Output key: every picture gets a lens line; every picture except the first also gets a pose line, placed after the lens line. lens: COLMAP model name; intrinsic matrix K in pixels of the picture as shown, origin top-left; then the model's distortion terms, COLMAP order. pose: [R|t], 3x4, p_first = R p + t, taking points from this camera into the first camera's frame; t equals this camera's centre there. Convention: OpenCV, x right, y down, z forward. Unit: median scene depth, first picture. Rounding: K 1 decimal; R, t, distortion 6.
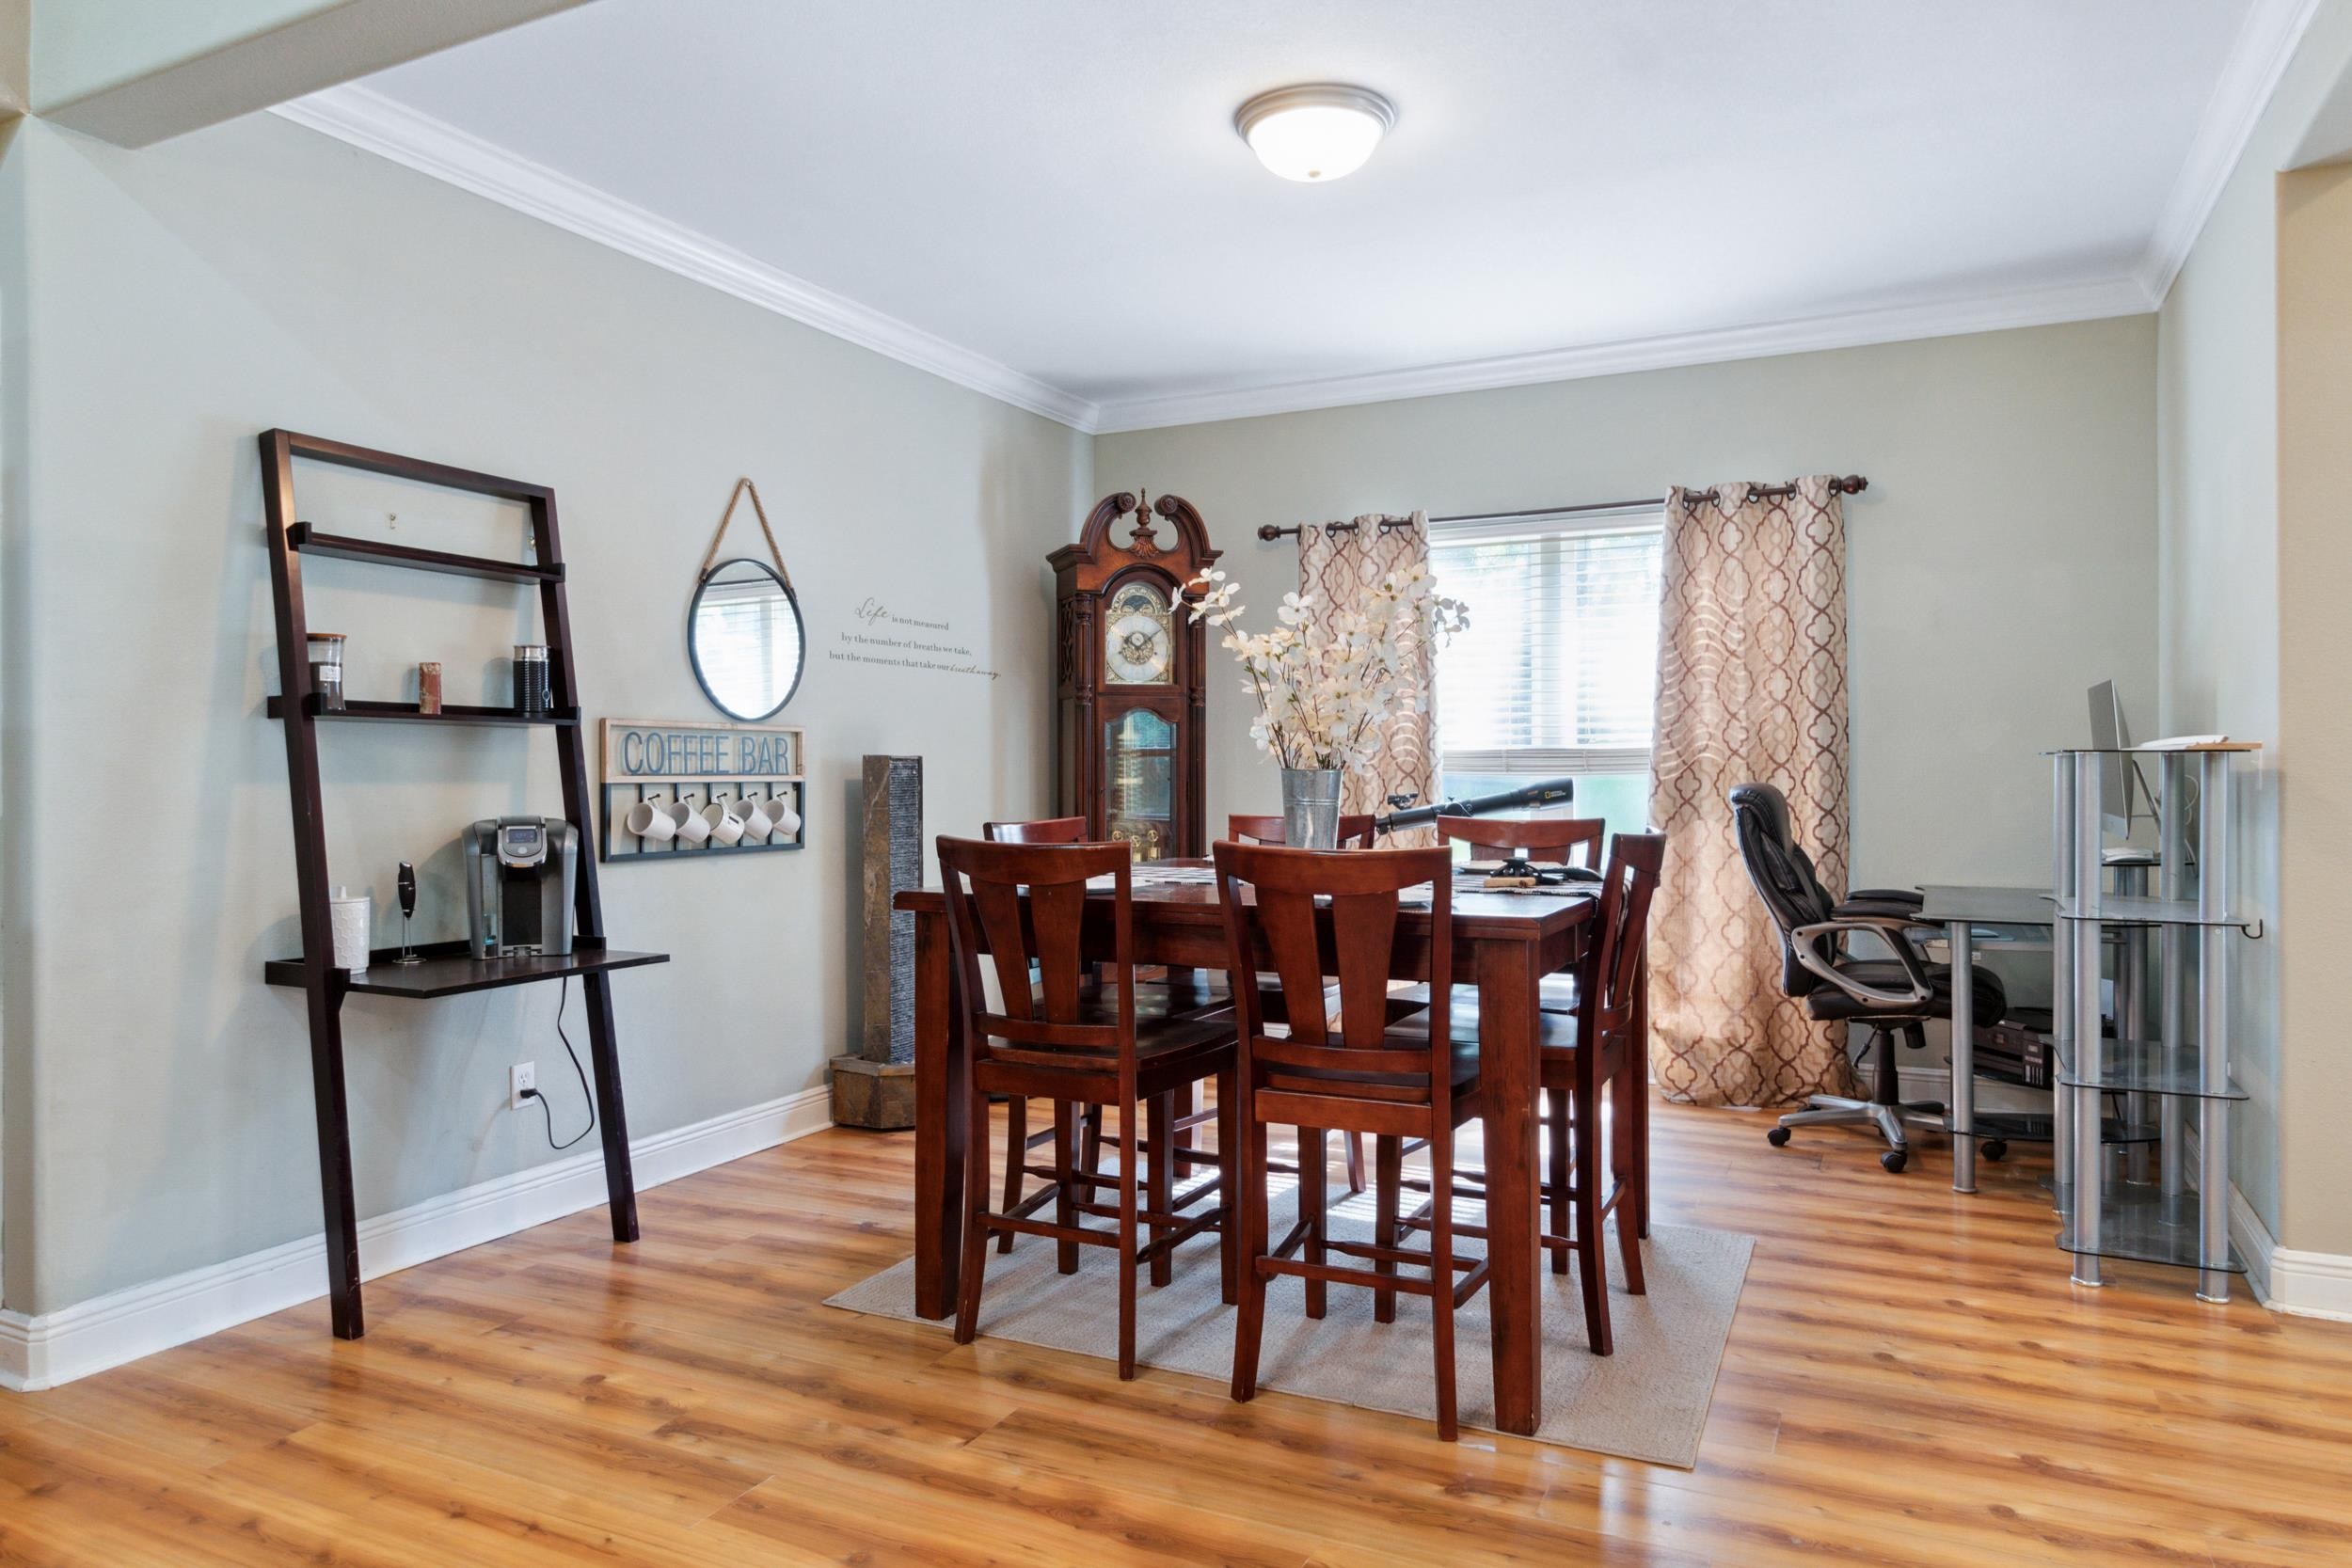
lens RADIAL K [[1526.4, 0, 1171.5], [0, 1526.4, 769.3], [0, 0, 1]] dist [0.011175, -0.002218]
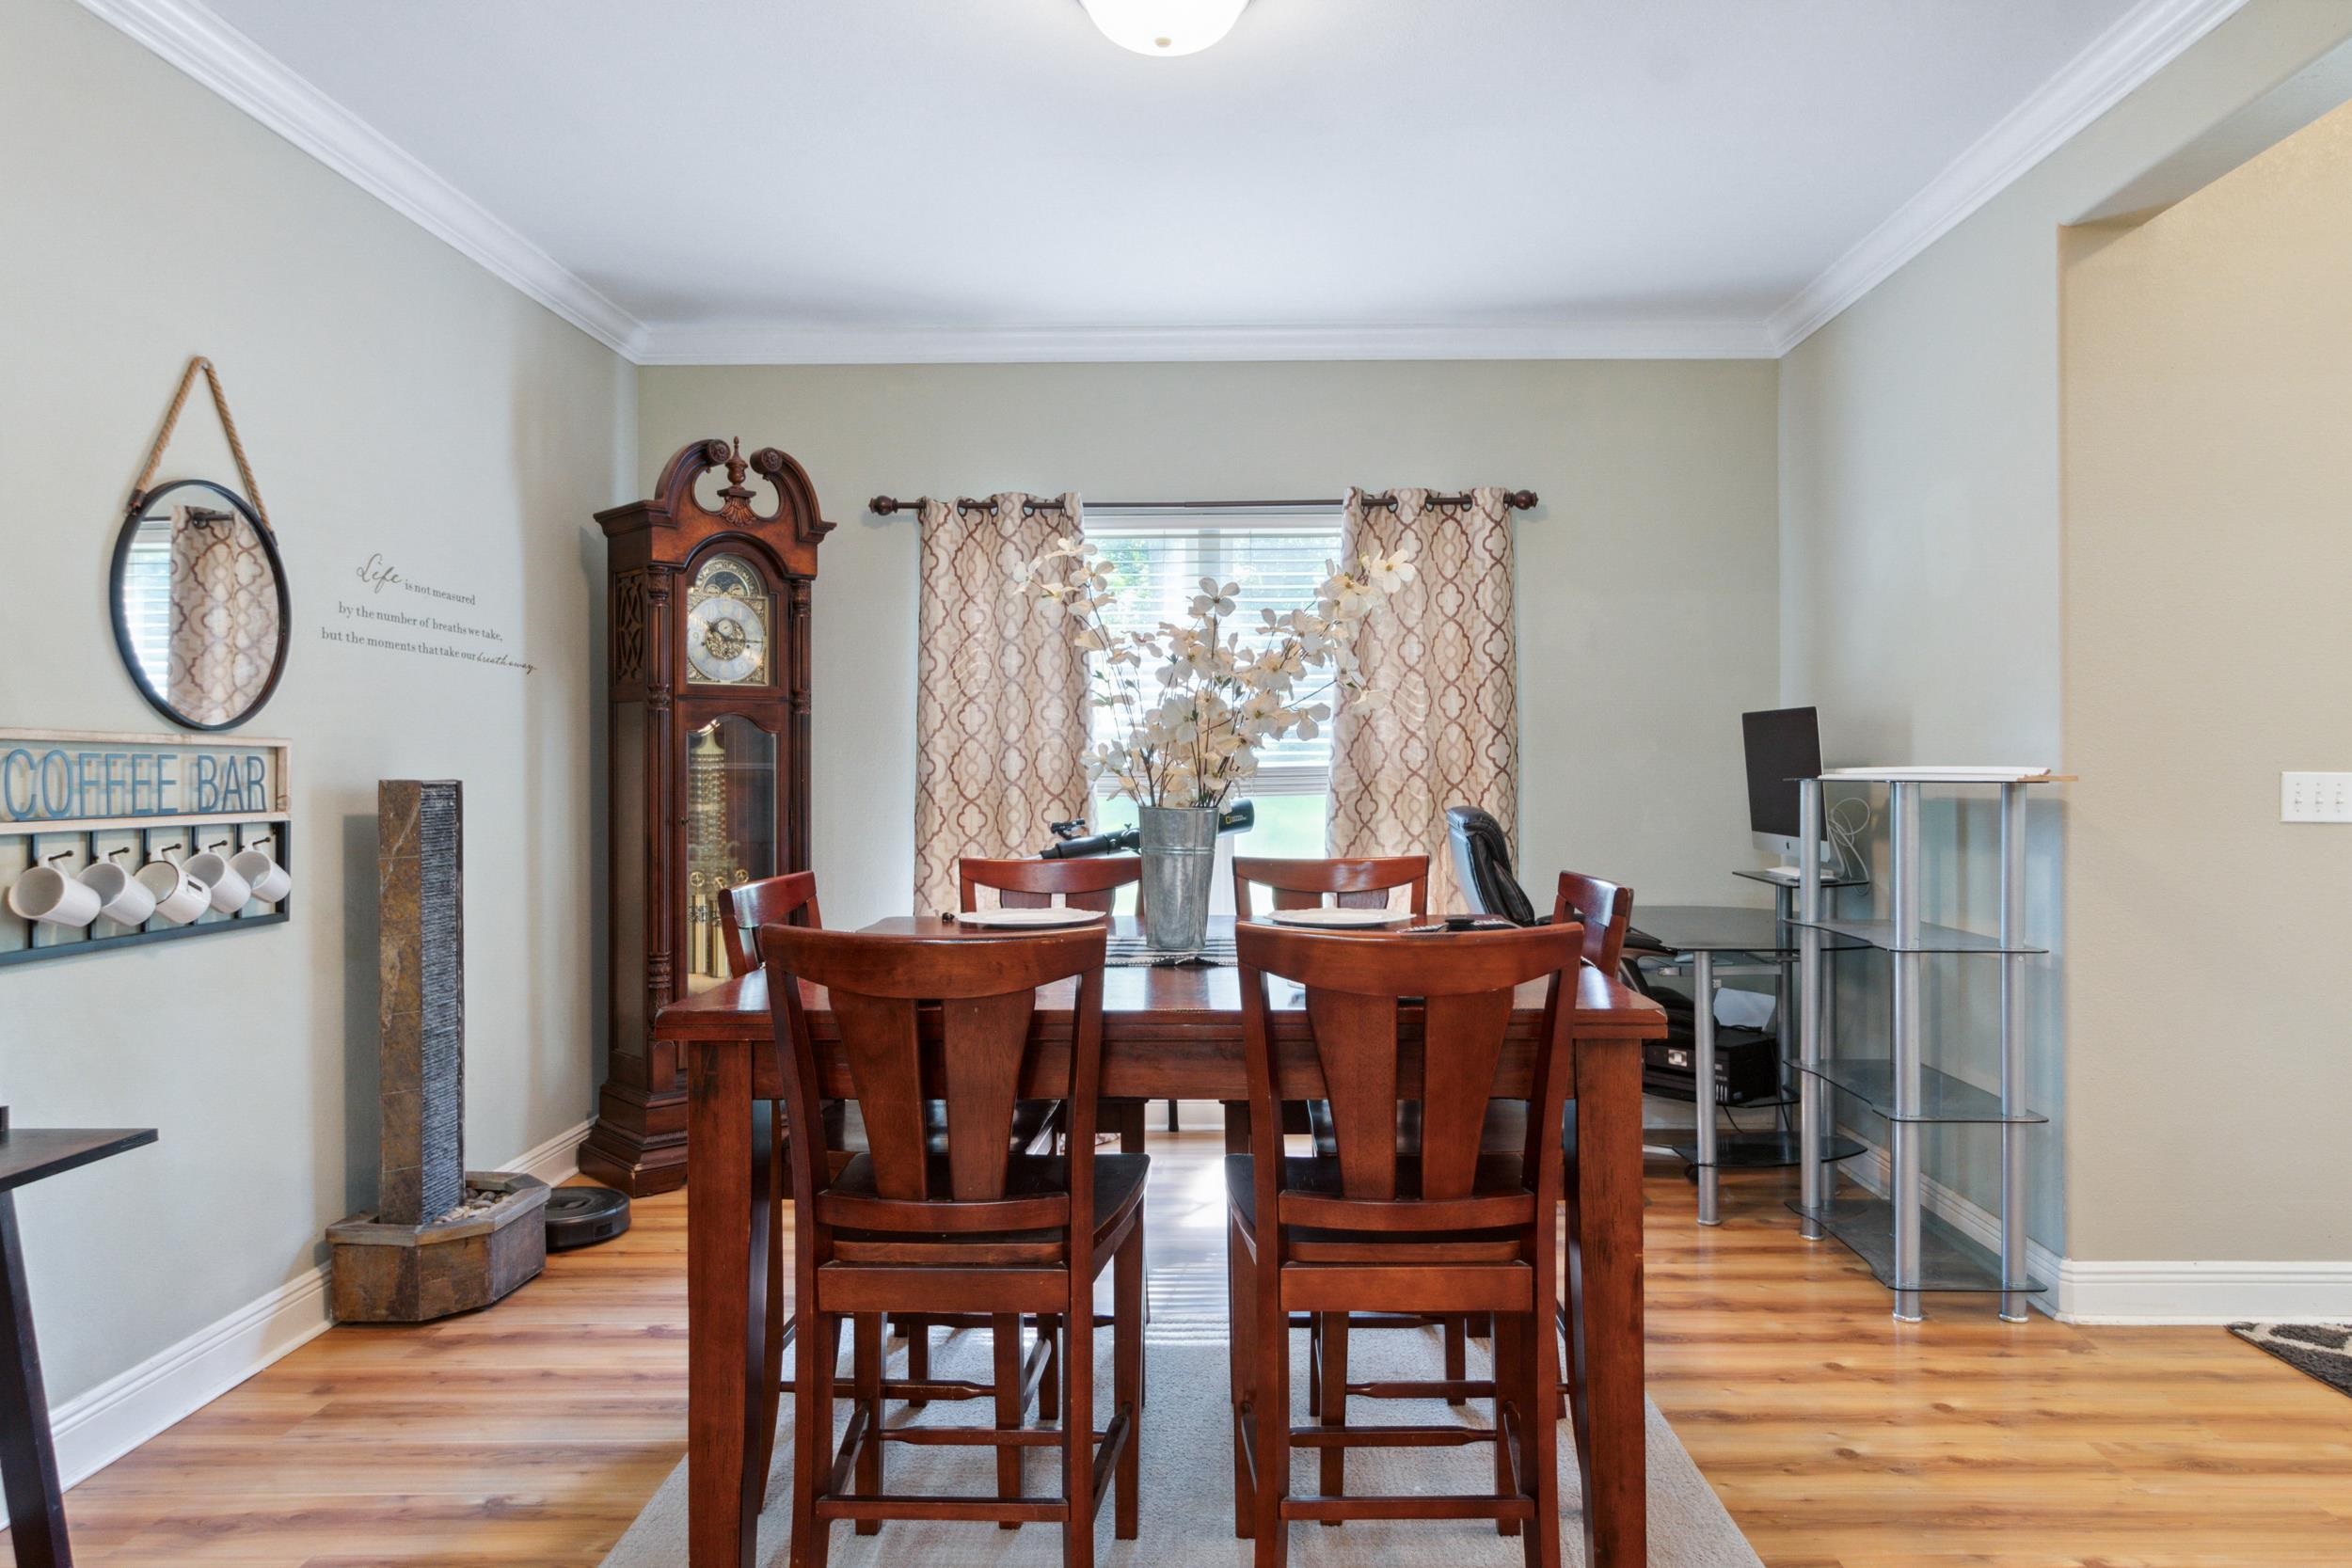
lens RADIAL K [[1526.4, 0, 1212.4], [0, 1526.4, 763.2], [0, 0, 1]] dist [0.011175, -0.002218]
pose [[0.899387, 0.000781, 0.437153, -0.165447], [0.001198, 0.999990, -0.004251, -0.013578], [-0.437152, 0.004347, 0.899377, 0.212111]]
